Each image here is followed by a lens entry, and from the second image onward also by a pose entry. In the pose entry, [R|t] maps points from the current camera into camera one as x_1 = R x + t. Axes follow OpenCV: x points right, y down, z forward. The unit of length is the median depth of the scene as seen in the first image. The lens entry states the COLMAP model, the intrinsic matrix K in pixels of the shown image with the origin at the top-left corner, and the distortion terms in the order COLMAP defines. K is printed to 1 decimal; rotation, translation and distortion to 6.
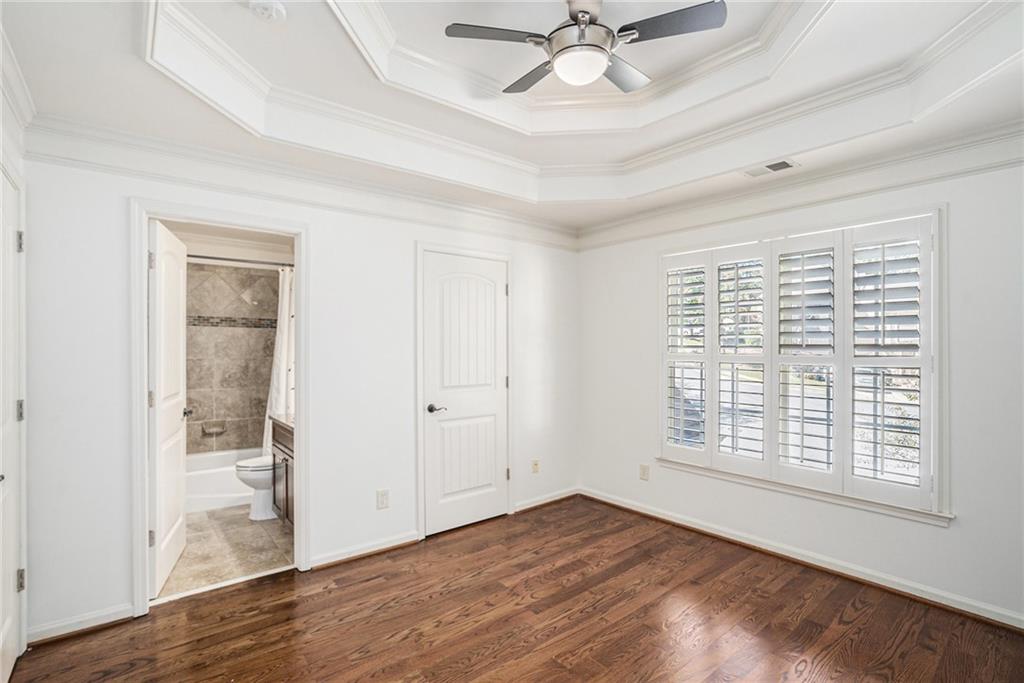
lens RADIAL K [[485.1, 0, 513.3], [0, 485.1, 345.1], [0, 0, 1]] dist [-0.038543, 0.004182]
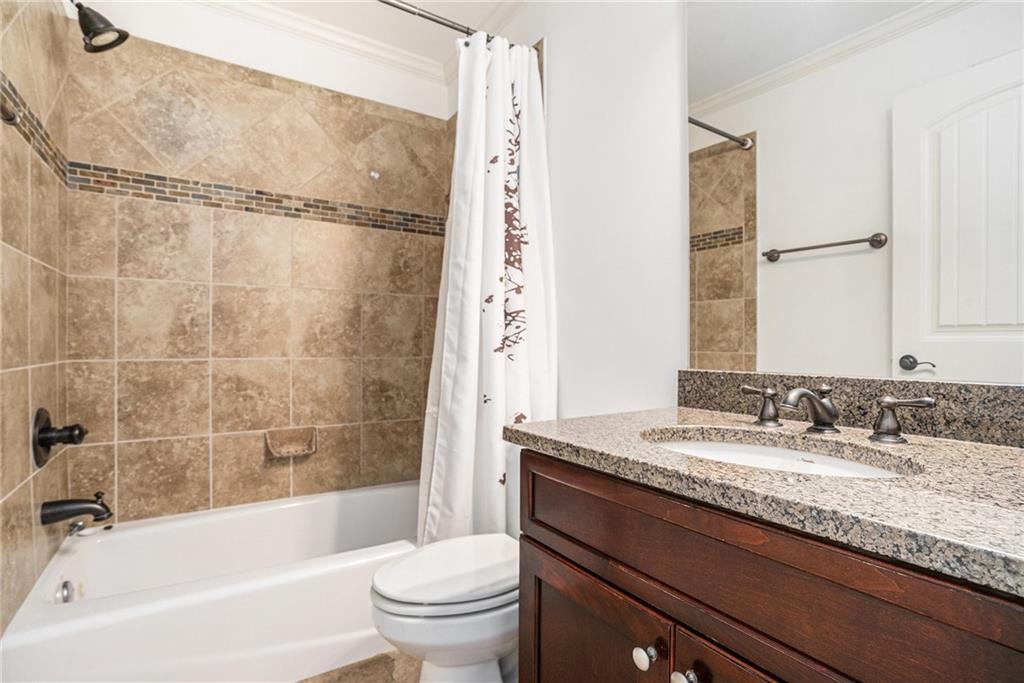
lens RADIAL K [[485.1, 0, 513.8], [0, 485.1, 337.5], [0, 0, 1]] dist [-0.038543, 0.004182]
pose [[0.994477, -0.000680, -0.104956, -0.354508], [0.000728, 1.000000, 0.000417, 0.069508], [0.104956, -0.000491, 0.994477, 0.548956]]
